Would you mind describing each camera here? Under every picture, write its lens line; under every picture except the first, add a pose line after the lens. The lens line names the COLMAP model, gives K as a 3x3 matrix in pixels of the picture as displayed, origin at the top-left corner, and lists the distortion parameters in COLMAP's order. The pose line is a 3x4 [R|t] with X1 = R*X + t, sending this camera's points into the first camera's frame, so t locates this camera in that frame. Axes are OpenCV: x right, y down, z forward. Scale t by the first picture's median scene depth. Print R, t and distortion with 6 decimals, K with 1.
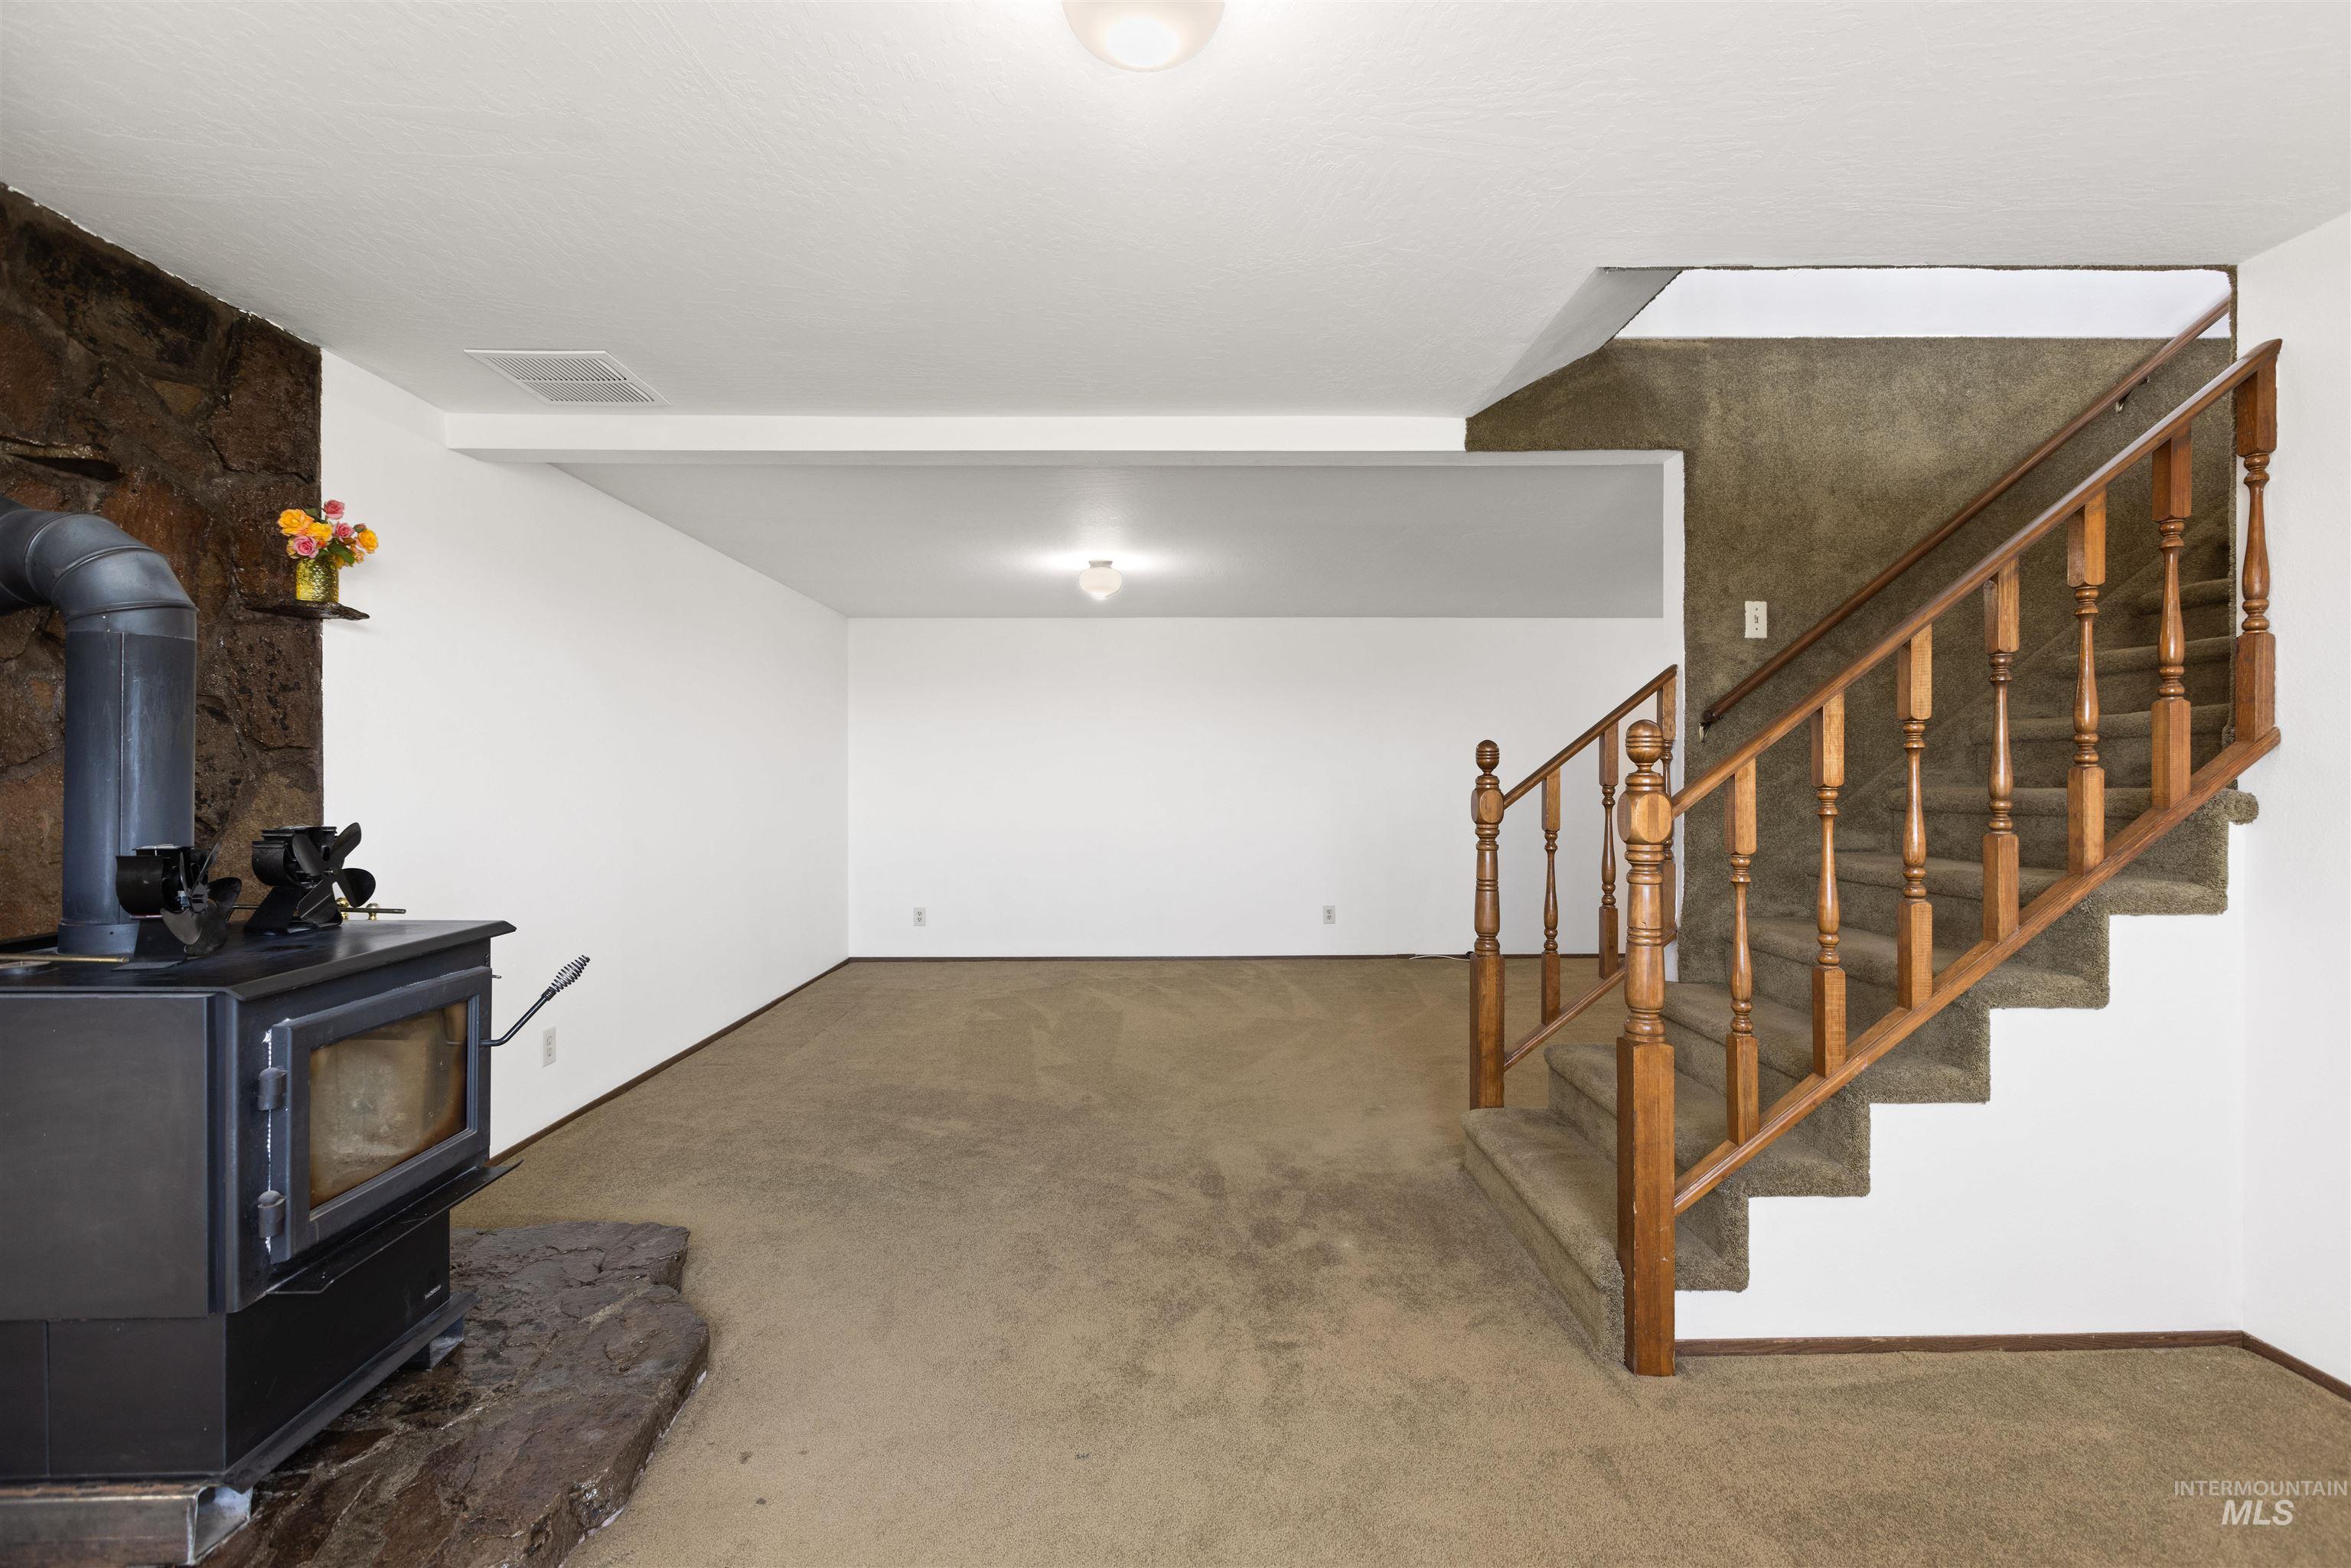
lens RADIAL K [[1052.3, 0, 1162.1], [0, 1052.3, 791.9], [0, 0, 1]] dist [0.000840, 0.000744]
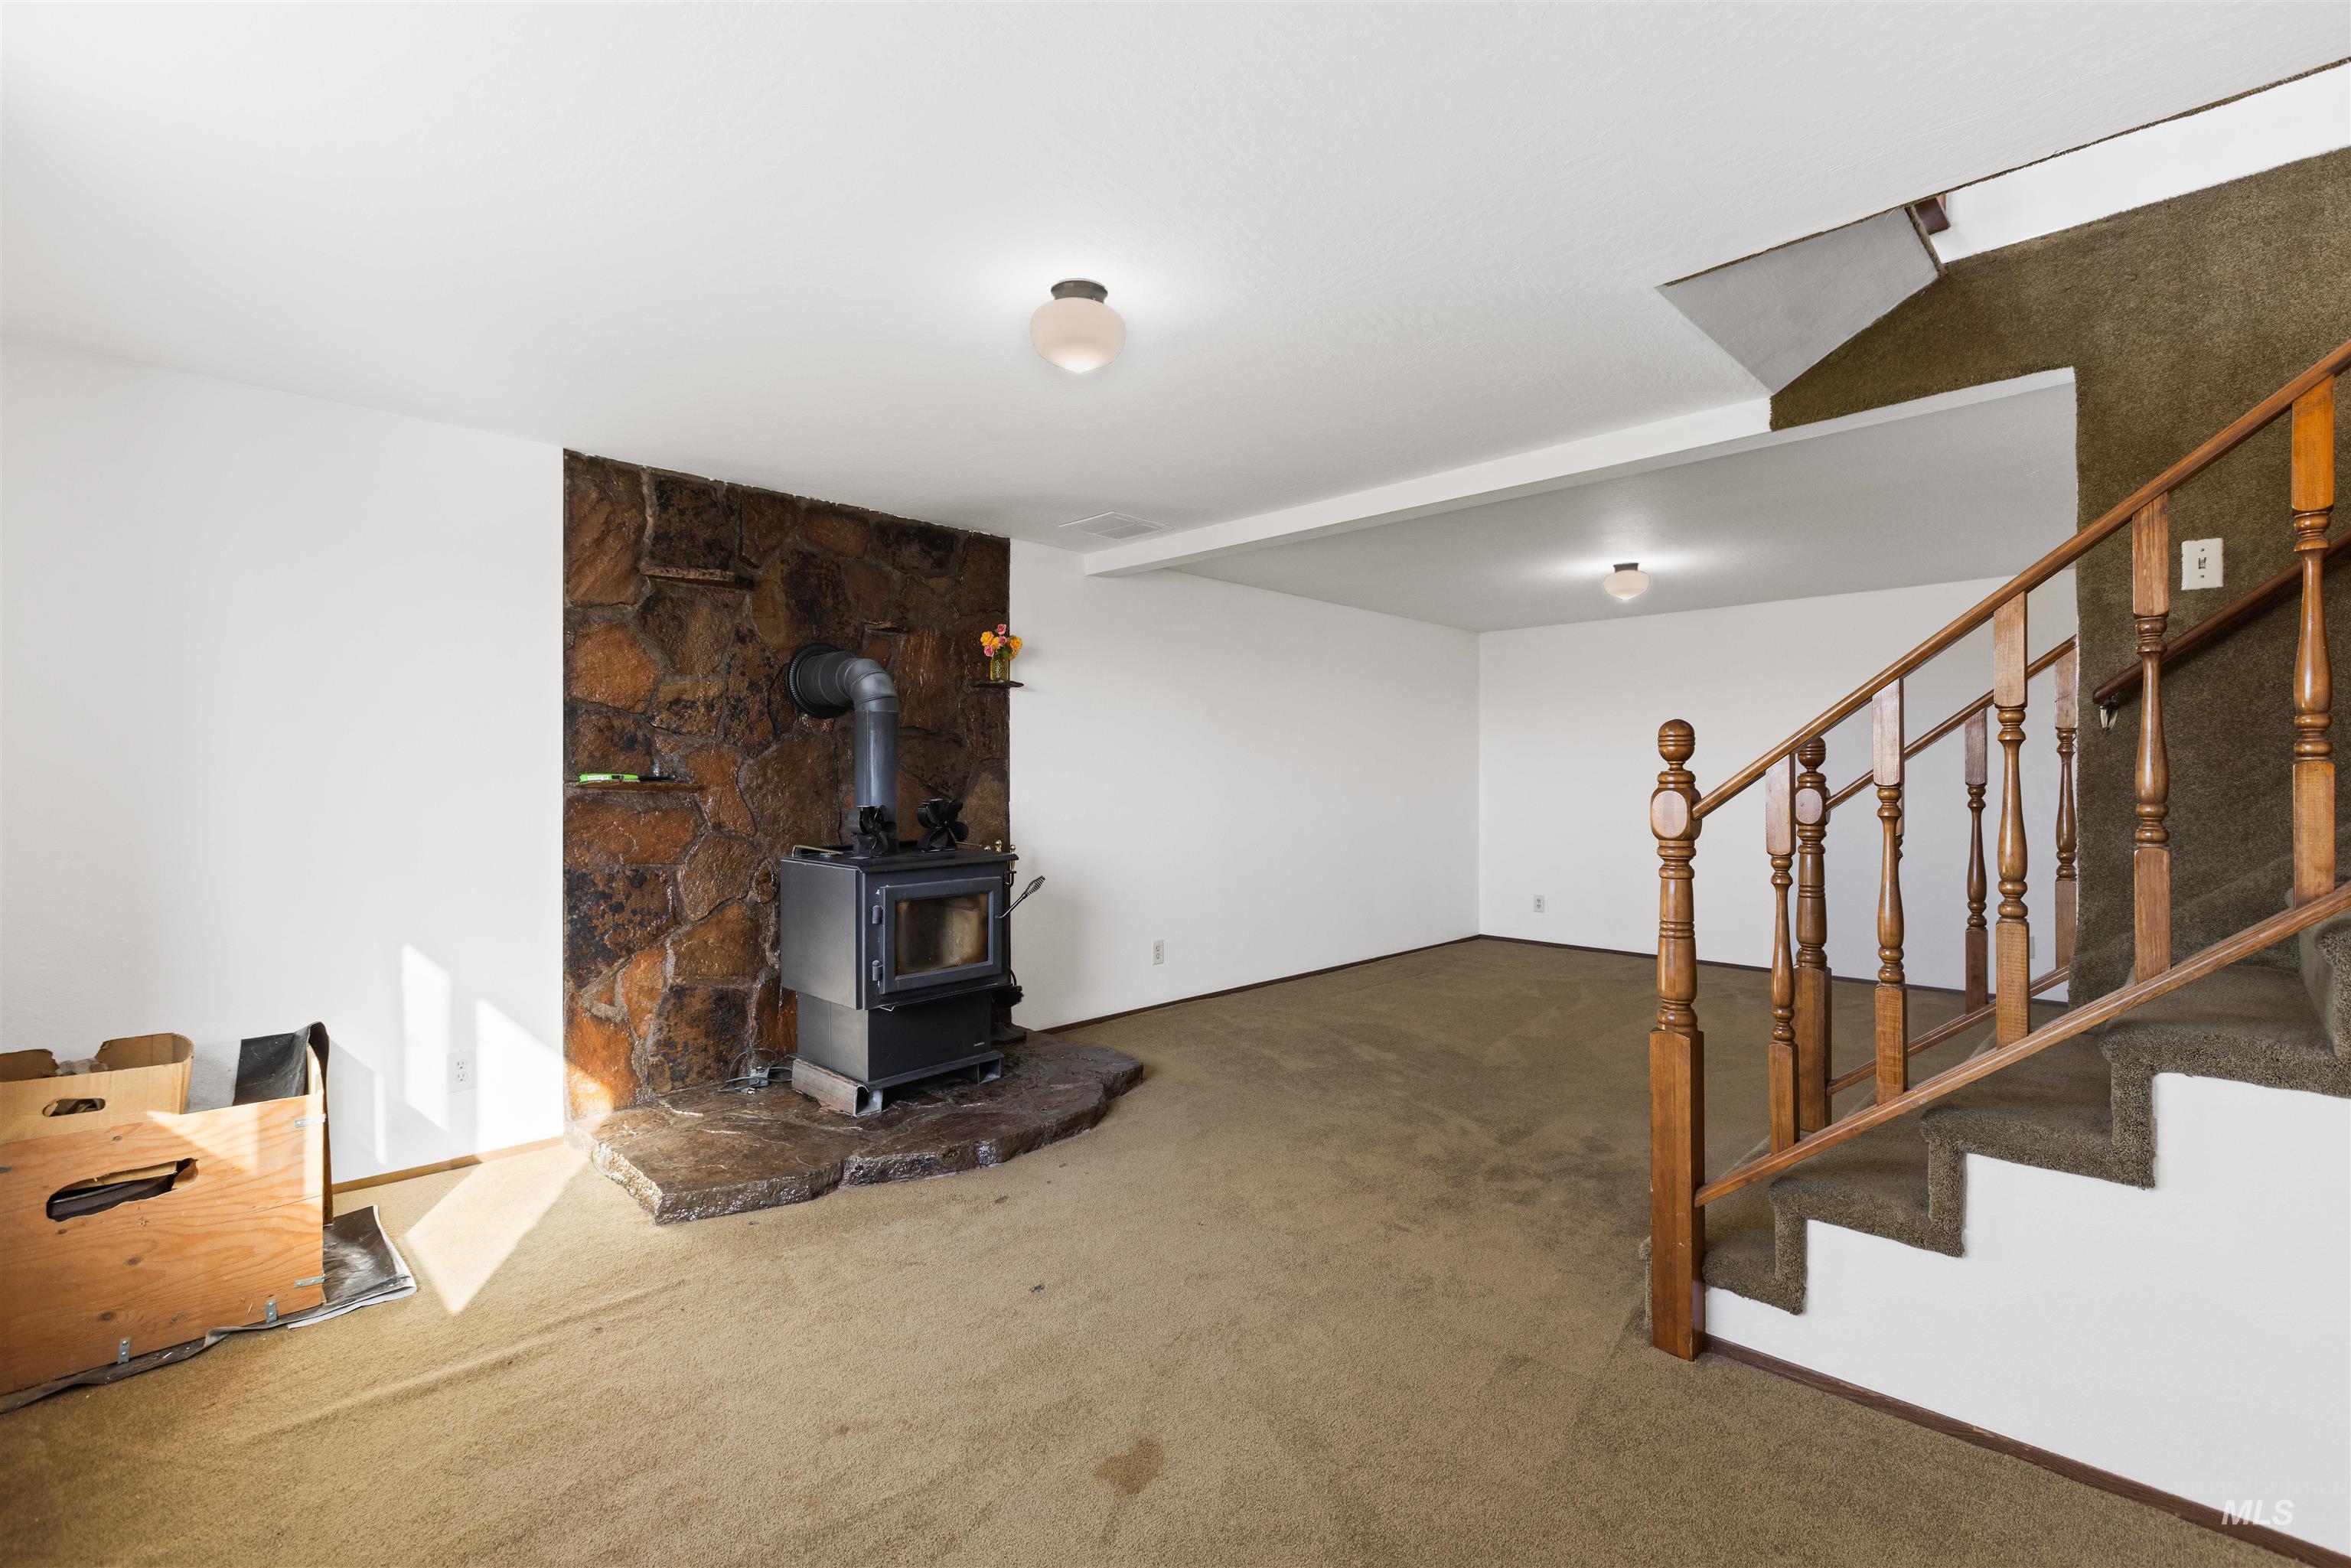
lens RADIAL K [[1052.3, 0, 1162.1], [0, 1052.3, 791.9], [0, 0, 1]] dist [0.000840, 0.000744]
pose [[0.691068, 0.011434, -0.722699, 0.699764], [-0.009640, 0.999932, 0.006602, 0.000755], [0.722725, 0.002405, 0.691131, -0.062276]]
